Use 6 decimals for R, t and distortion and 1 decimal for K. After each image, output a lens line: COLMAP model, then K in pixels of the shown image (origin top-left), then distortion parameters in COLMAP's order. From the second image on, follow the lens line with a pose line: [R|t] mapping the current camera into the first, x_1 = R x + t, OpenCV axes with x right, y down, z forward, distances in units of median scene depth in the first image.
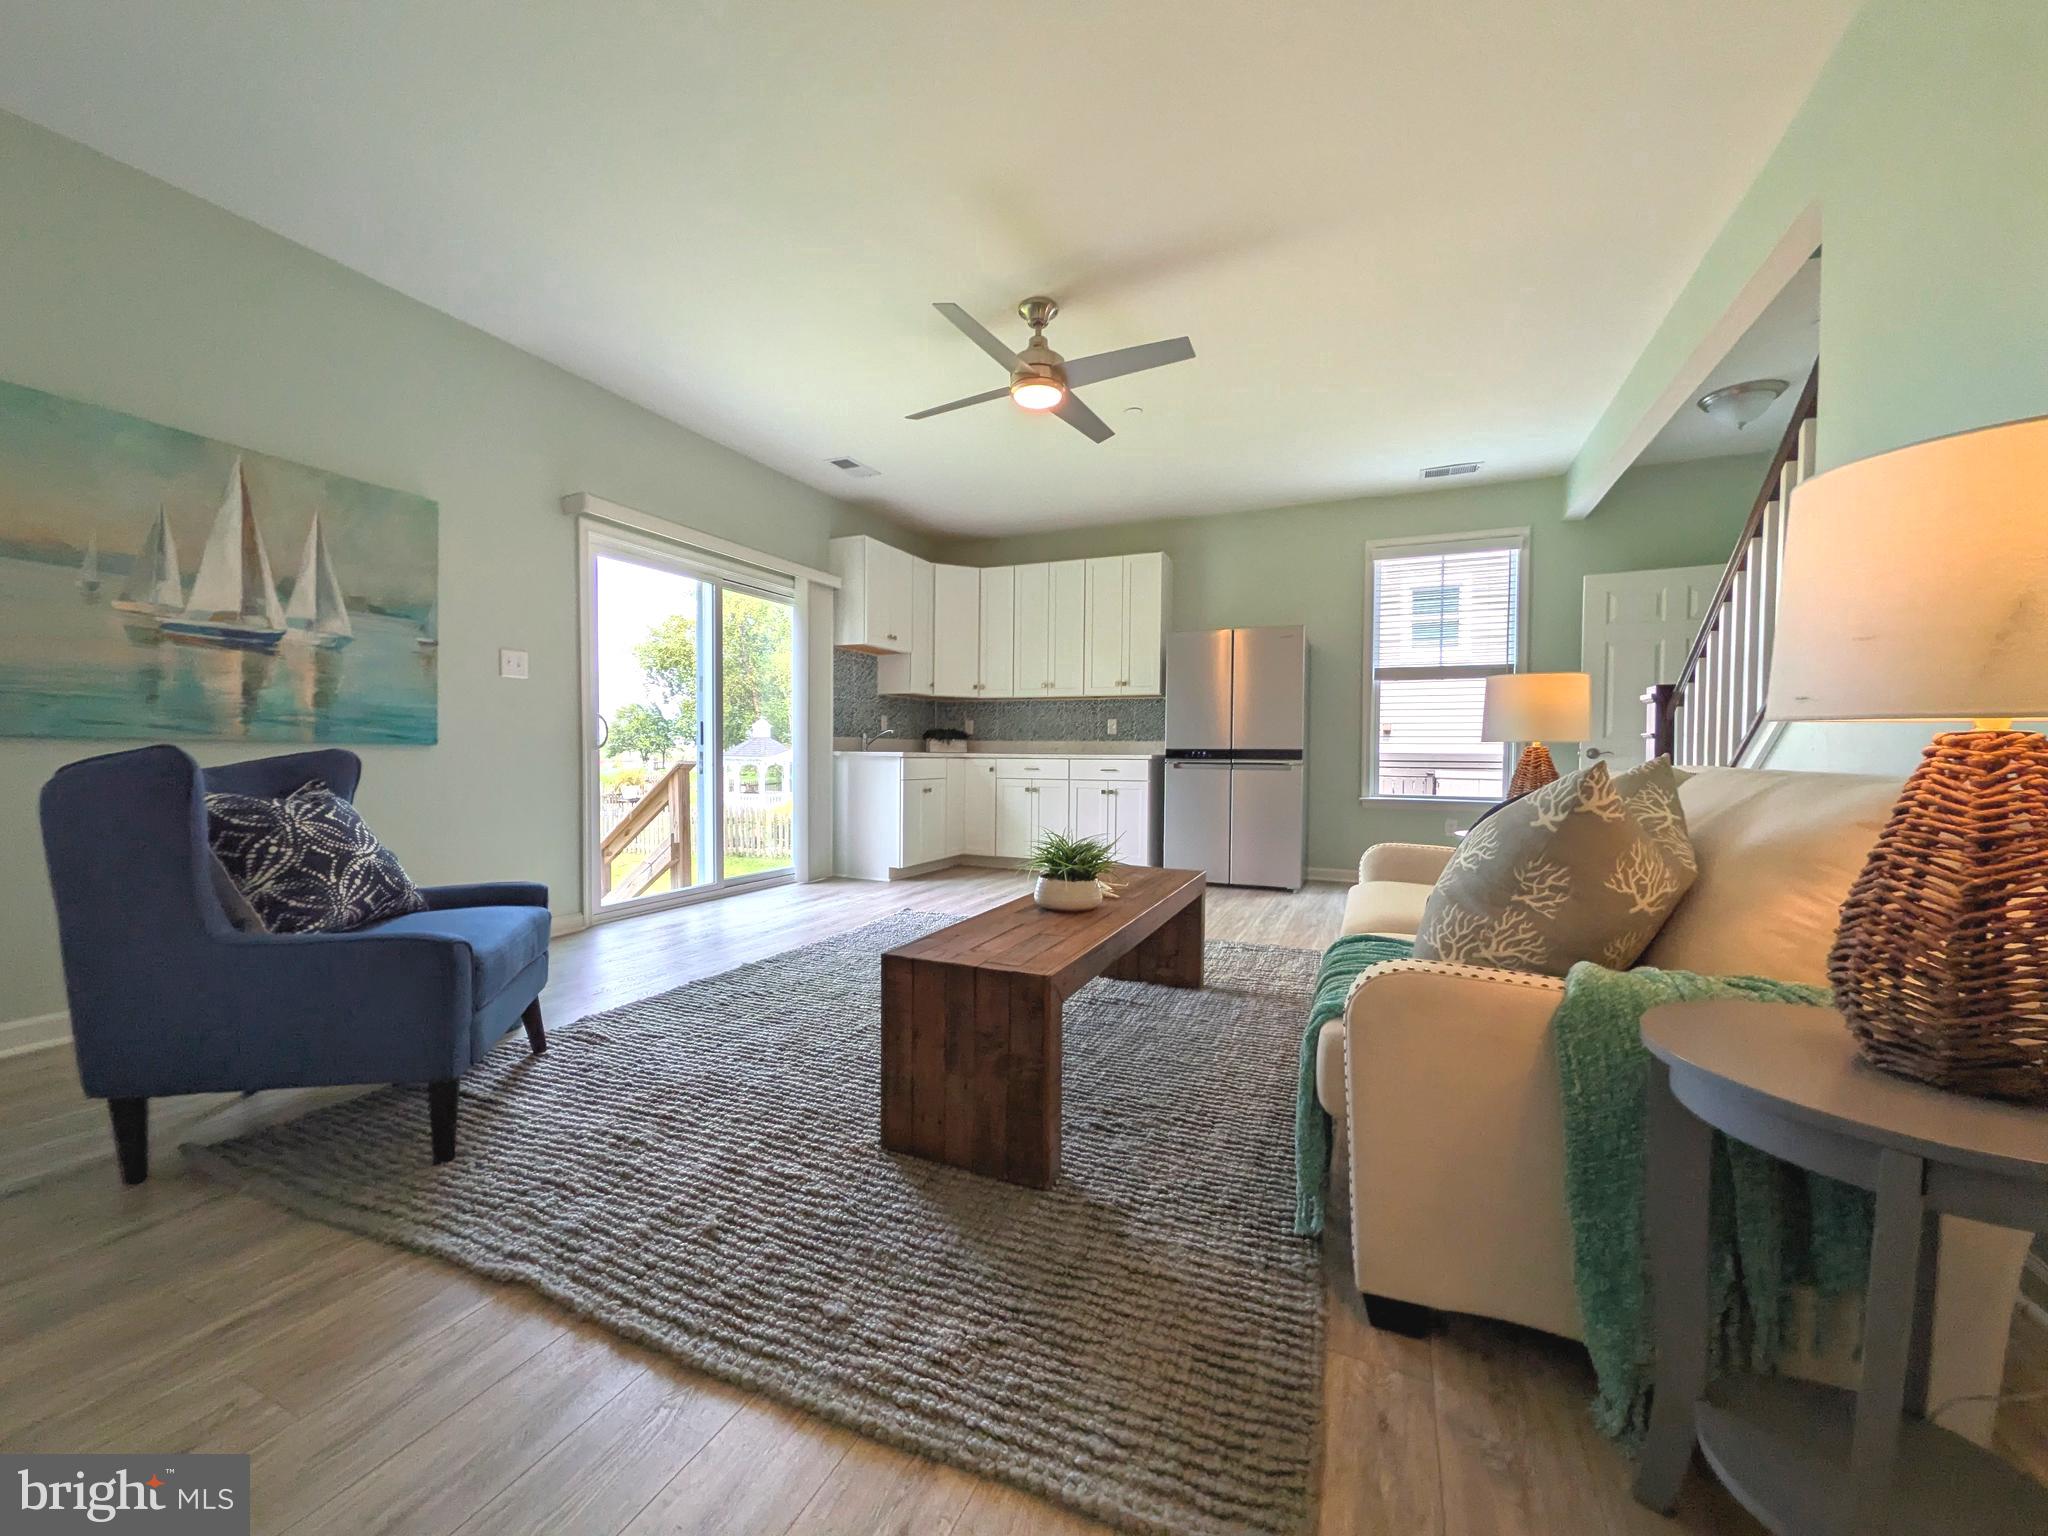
lens RADIAL K [[810.8, 0, 1019.6], [0, 810.8, 768.9], [0, 0, 1]] dist [0.006629, 0.000227]
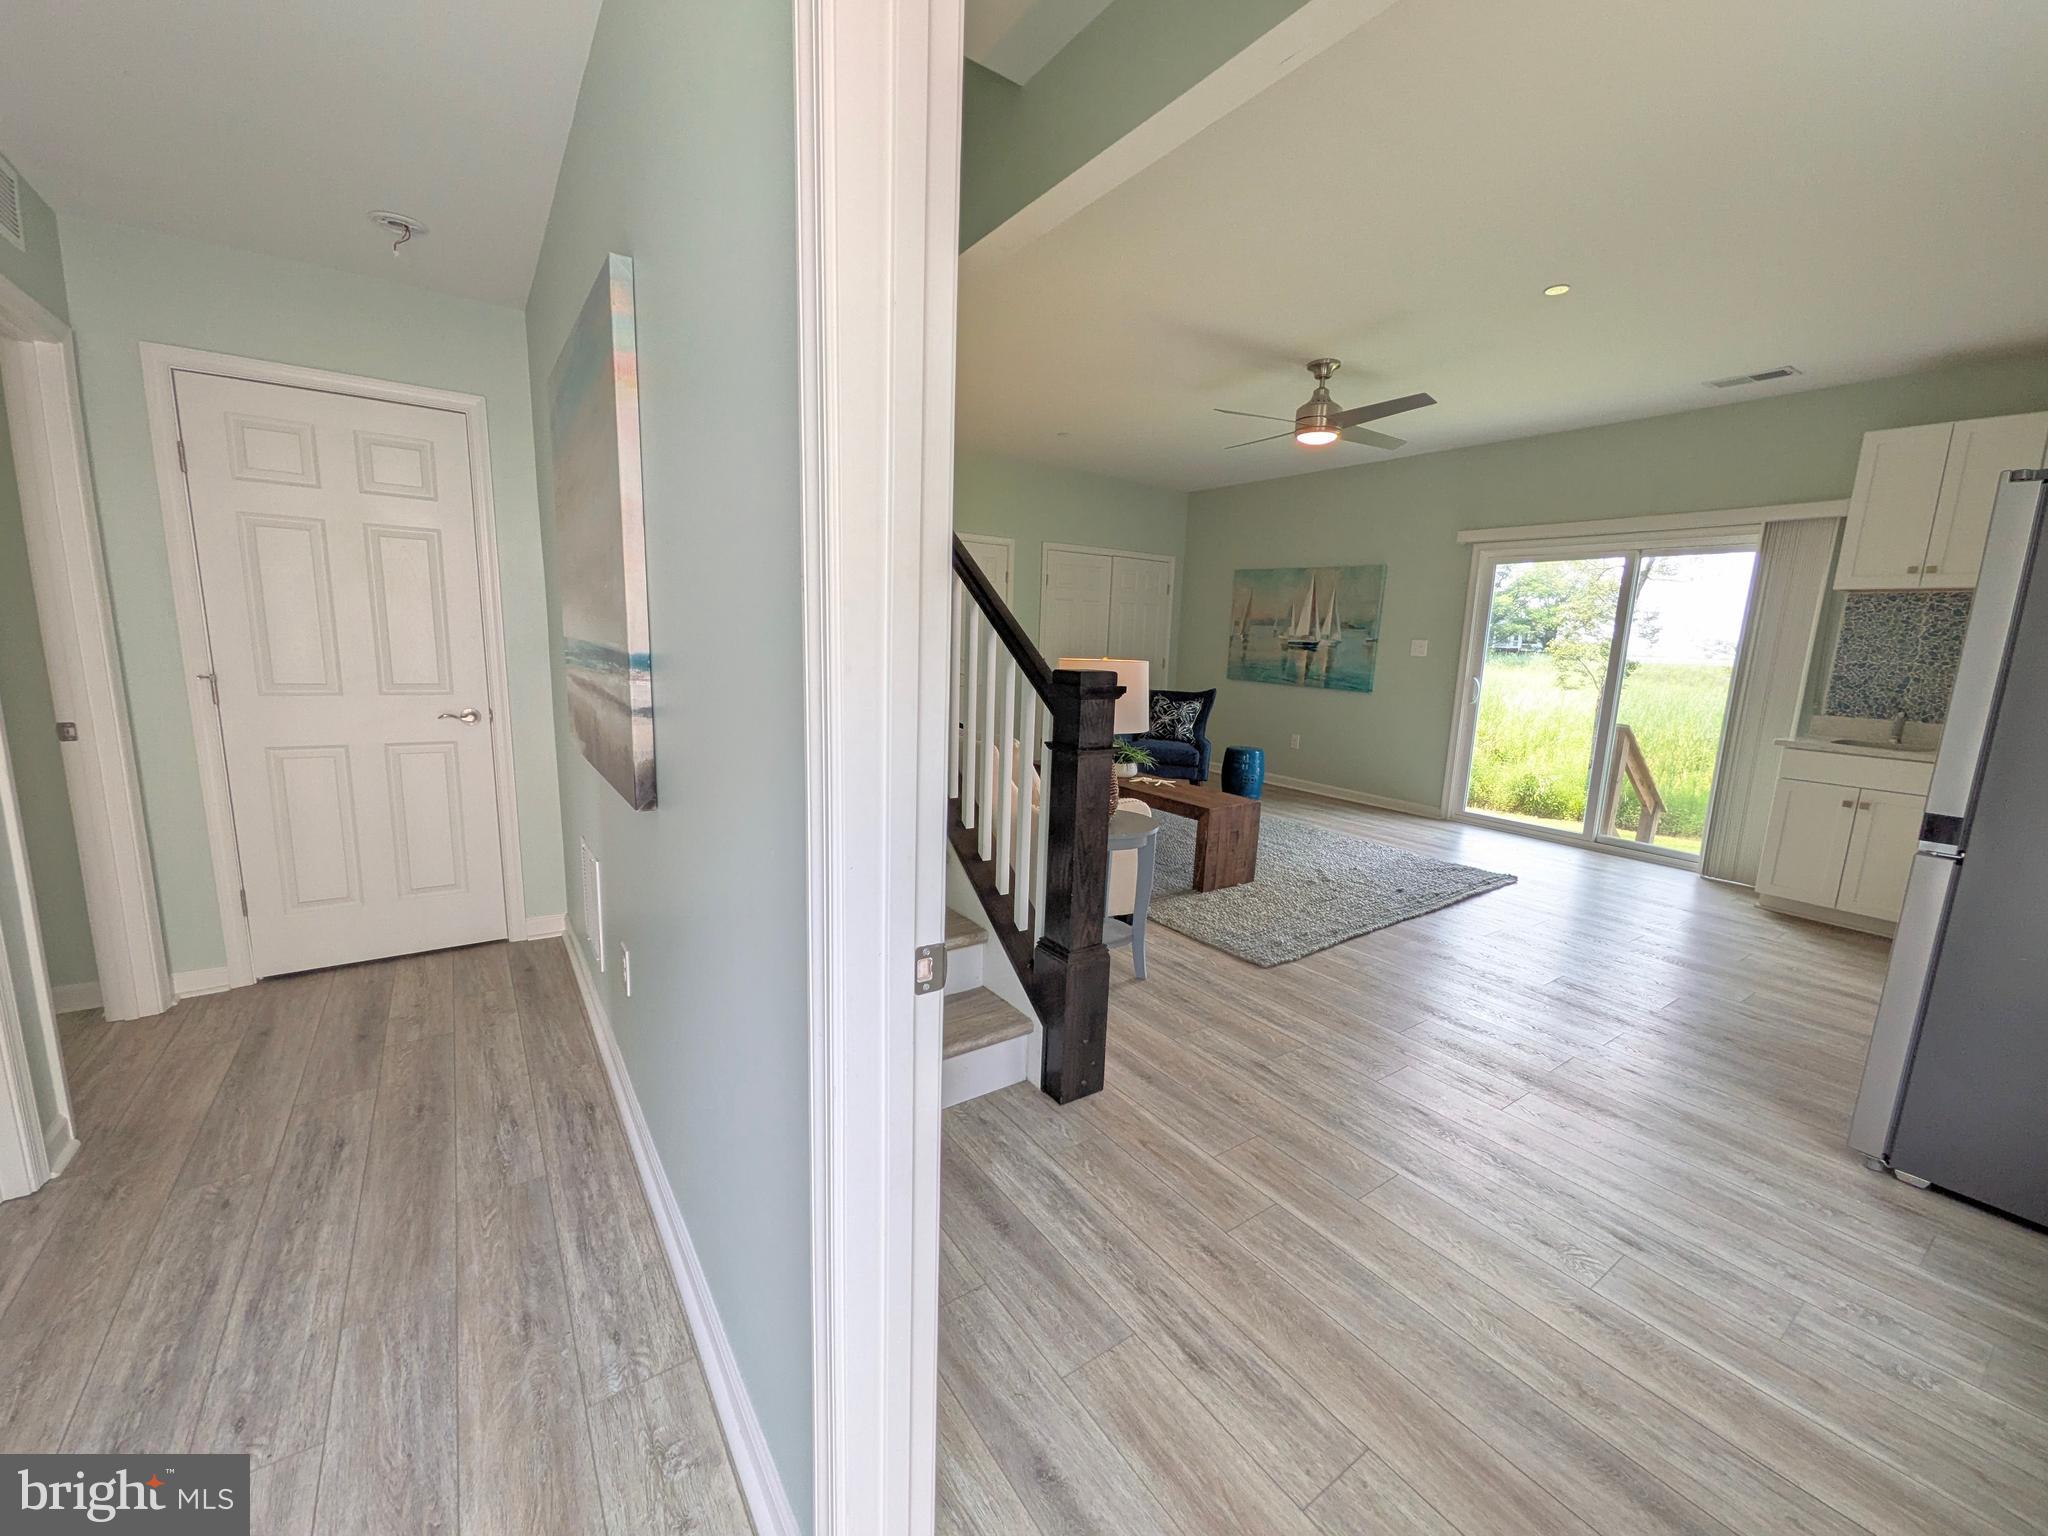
lens RADIAL K [[810.8, 0, 1019.6], [0, 810.8, 768.9], [0, 0, 1]] dist [0.006629, 0.000227]
pose [[-0.526631, 0.104417, -0.843657, 0.956460], [-0.065916, 0.984424, 0.162986, -0.077397], [0.847534, 0.141444, -0.511546, 0.909898]]
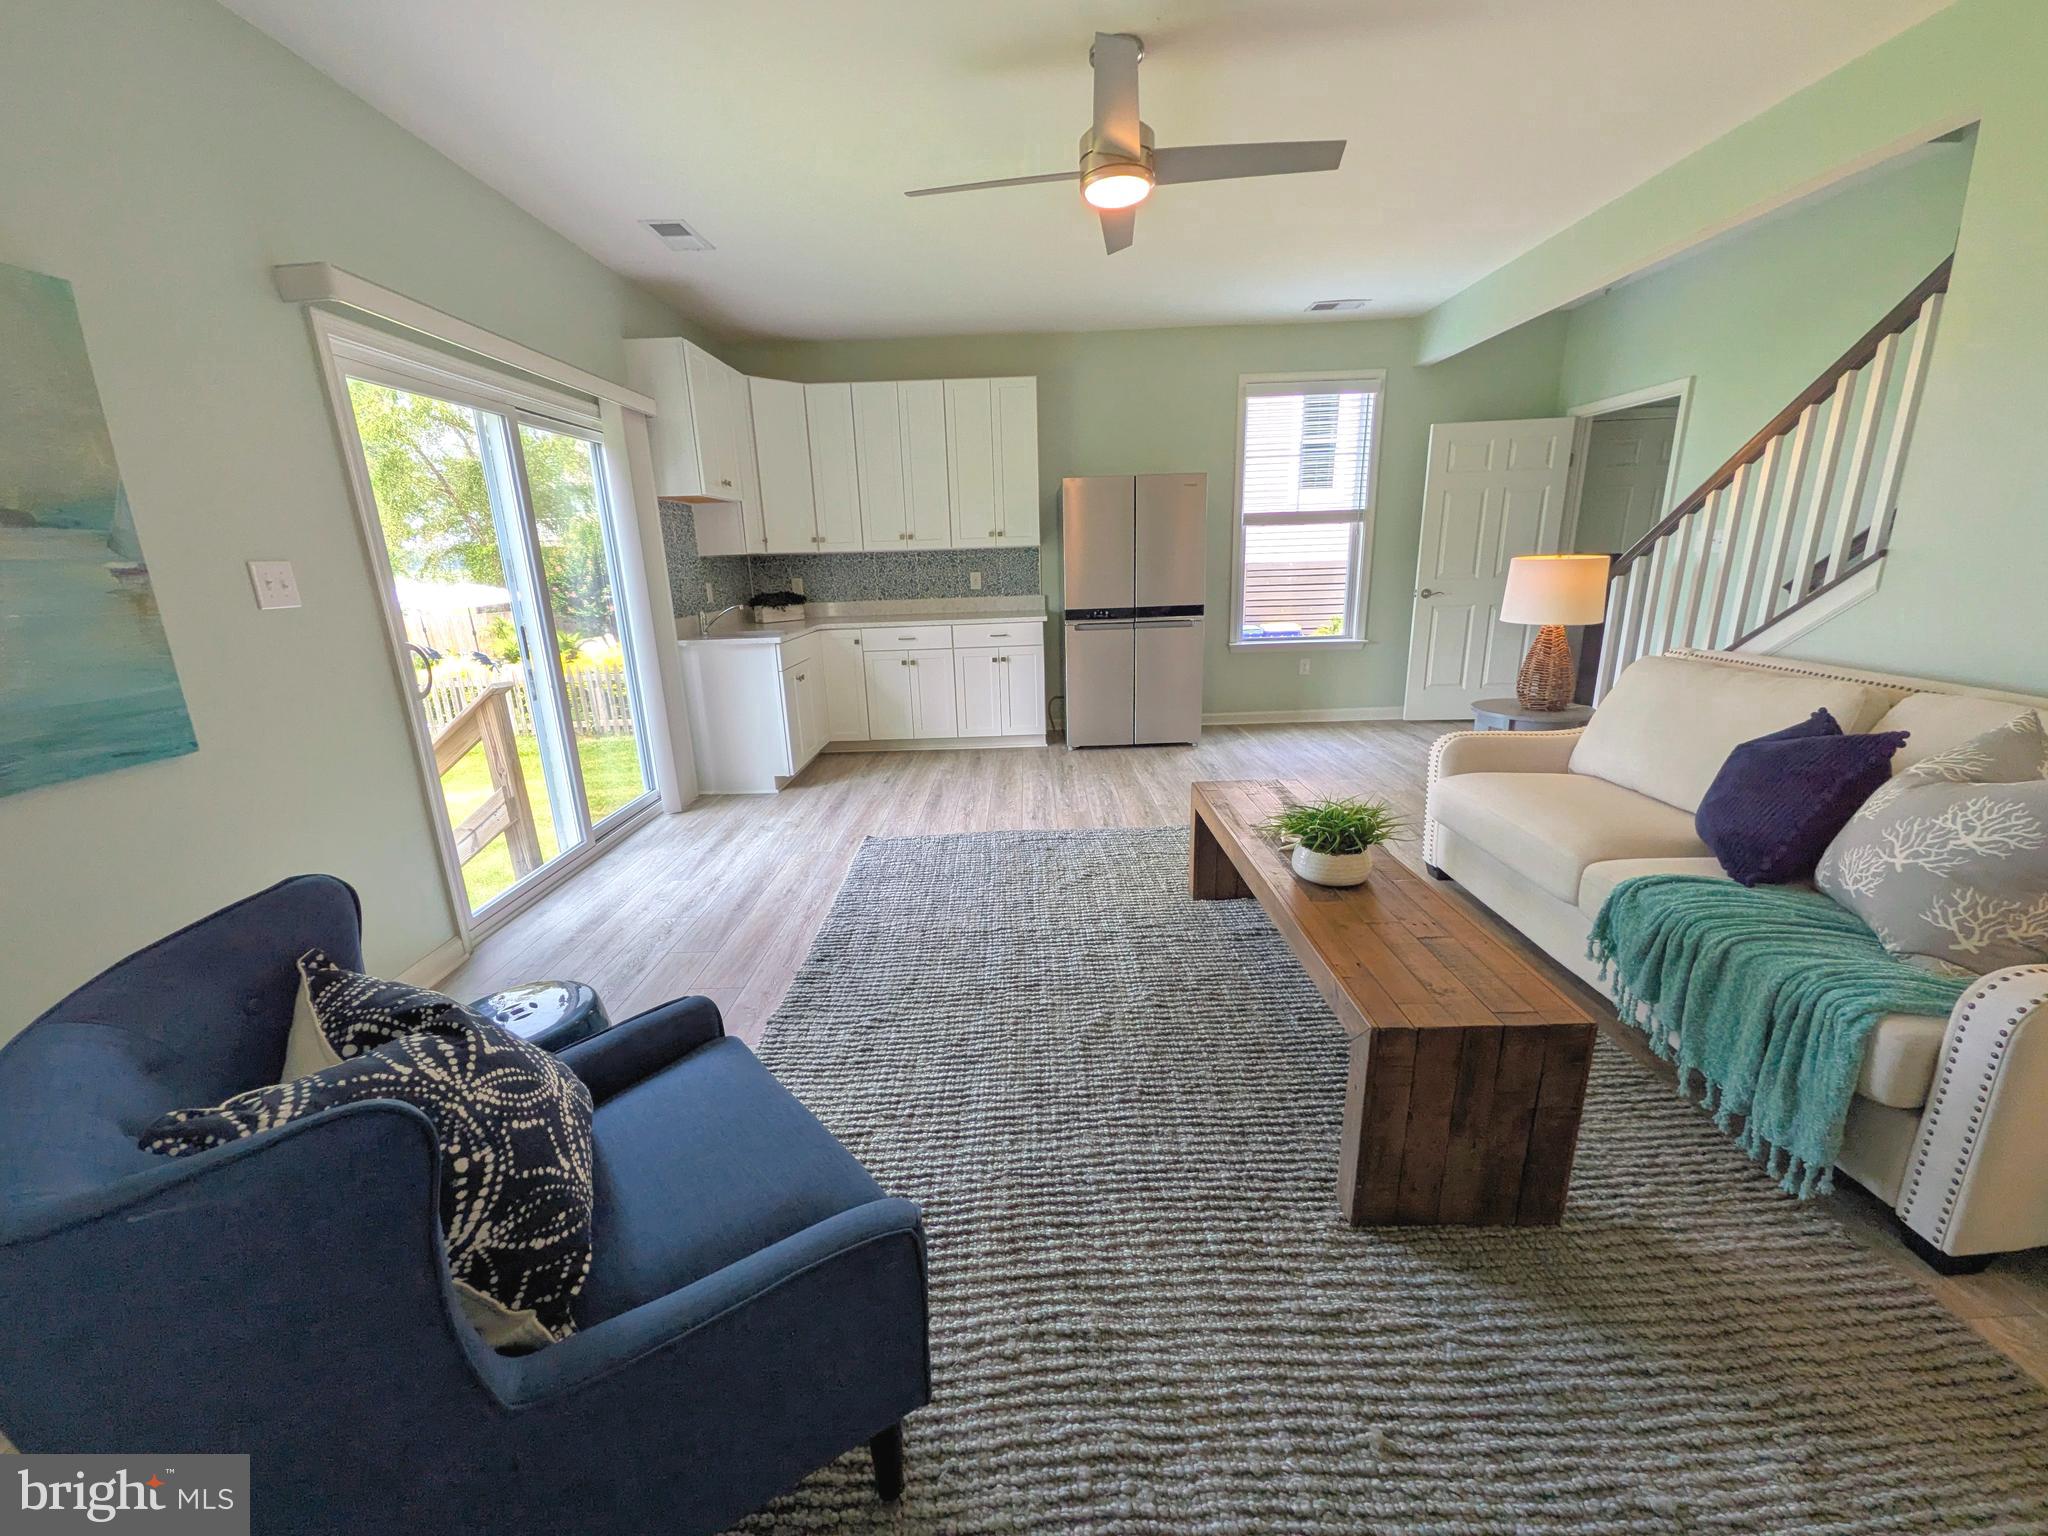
lens RADIAL K [[810.8, 0, 1019.6], [0, 810.8, 768.9], [0, 0, 1]] dist [0.006629, 0.000227]
pose [[0.913205, -0.143416, 0.381430, -0.285664], [0.050225, 0.968498, 0.243906, -0.089240], [-0.404394, -0.203578, 0.891640, 0.177184]]
